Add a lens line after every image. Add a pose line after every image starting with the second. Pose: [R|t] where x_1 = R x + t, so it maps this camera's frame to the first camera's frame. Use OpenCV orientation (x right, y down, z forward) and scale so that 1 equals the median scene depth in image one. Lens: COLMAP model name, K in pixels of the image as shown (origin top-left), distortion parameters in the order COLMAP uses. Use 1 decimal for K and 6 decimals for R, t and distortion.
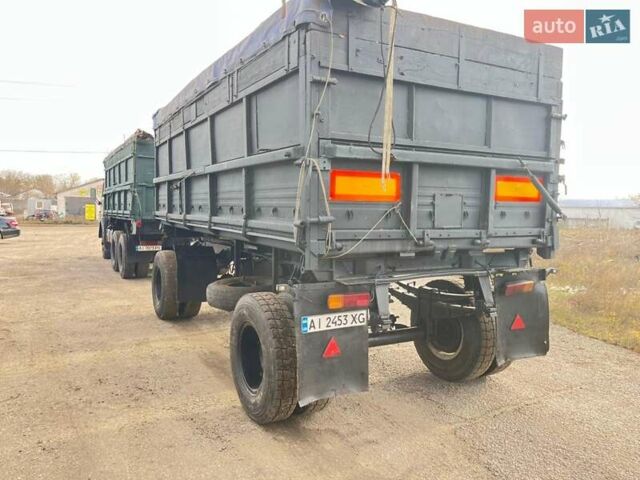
lens RADIAL K [[492.0, 0, 320.0], [0, 492.0, 240.0], [0, 0, 1]] dist [-0.004374, -0.009419]
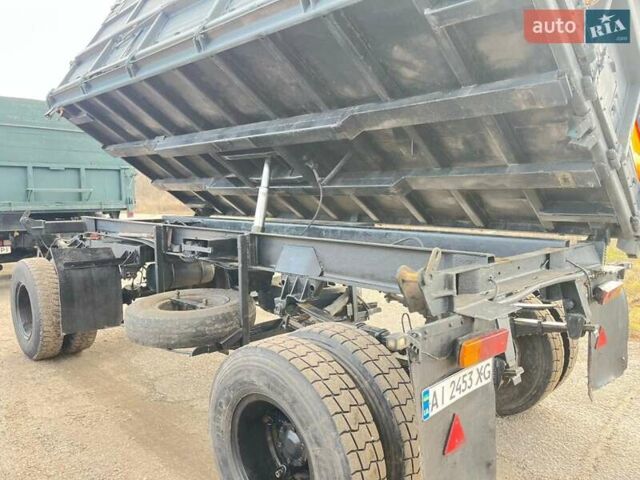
lens RADIAL K [[492.0, 0, 320.0], [0, 492.0, 240.0], [0, 0, 1]] dist [-0.004374, -0.009419]
pose [[0.957808, -0.039486, 0.284685, -0.279621], [0.031669, 0.998986, 0.032009, -0.022024], [-0.285660, -0.021642, 0.958087, 0.535607]]
